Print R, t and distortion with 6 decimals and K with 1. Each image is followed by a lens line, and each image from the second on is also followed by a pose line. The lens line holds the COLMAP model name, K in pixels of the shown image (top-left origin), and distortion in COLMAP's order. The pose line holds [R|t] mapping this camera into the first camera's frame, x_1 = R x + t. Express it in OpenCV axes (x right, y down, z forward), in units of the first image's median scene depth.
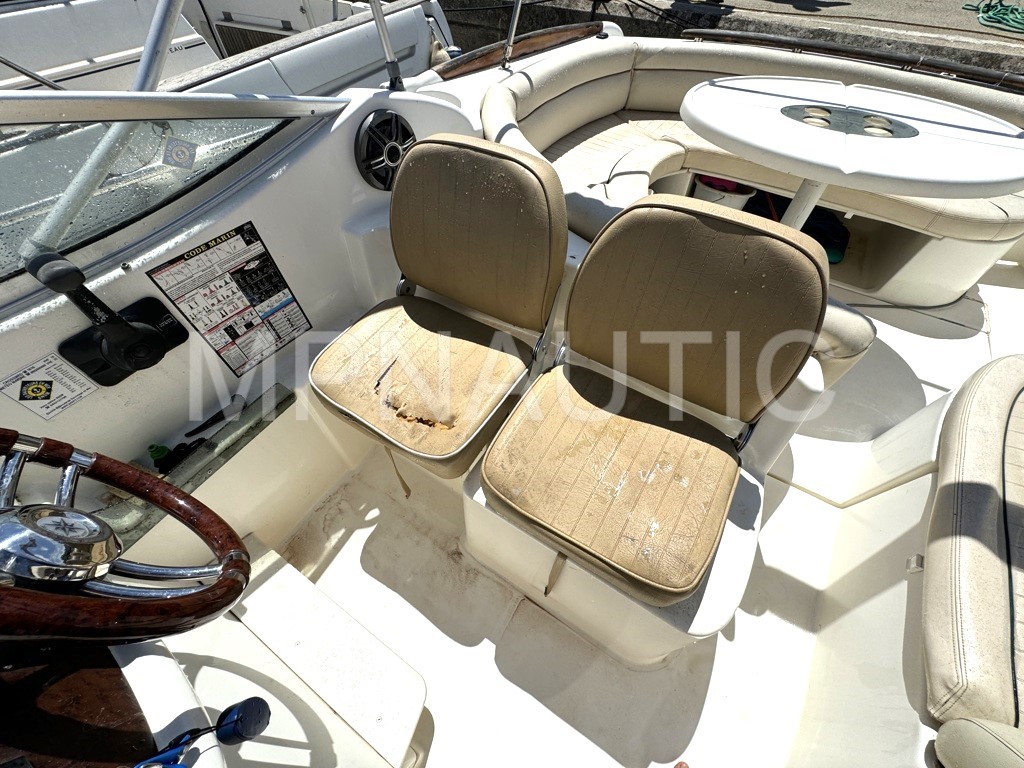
lens RADIAL K [[406.7, 0, 512.0], [0, 406.7, 384.0], [0, 0, 1]] dist [-0.001849, -0.000281]
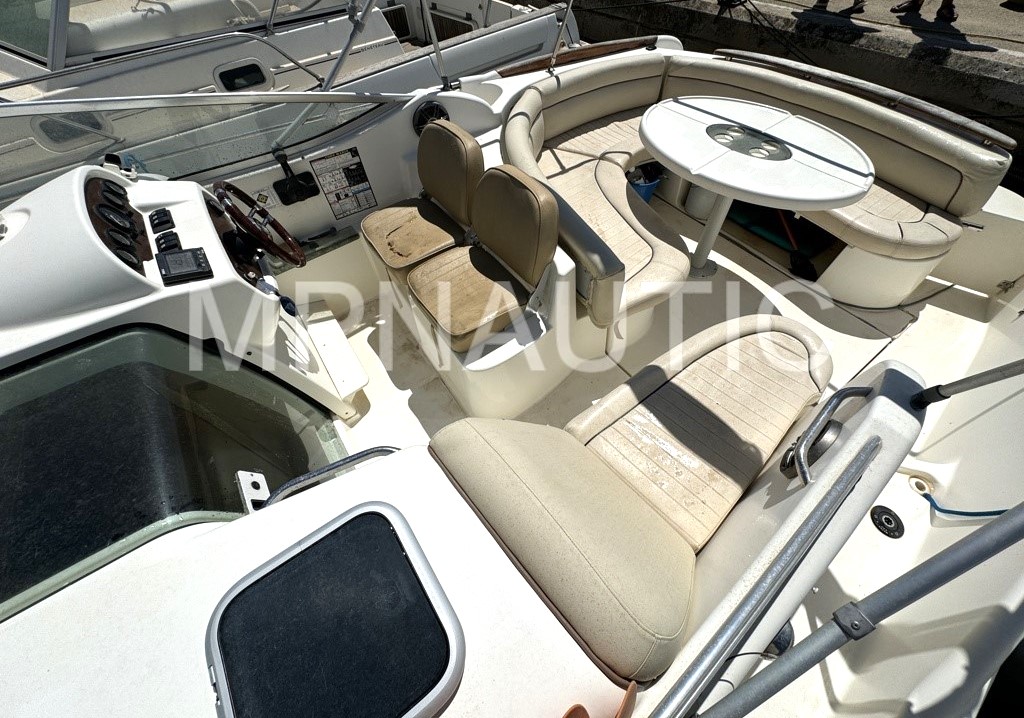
lens RADIAL K [[405.9, 0, 512.1], [0, 405.9, 333.1], [0, 0, 1]] dist [-0.000364, -0.000115]
pose [[0.922265, 0.279364, -0.267175, 0.945342], [-0.278301, 0.959546, 0.042654, 0.220879], [0.268283, 0.035017, 0.962704, -0.797332]]
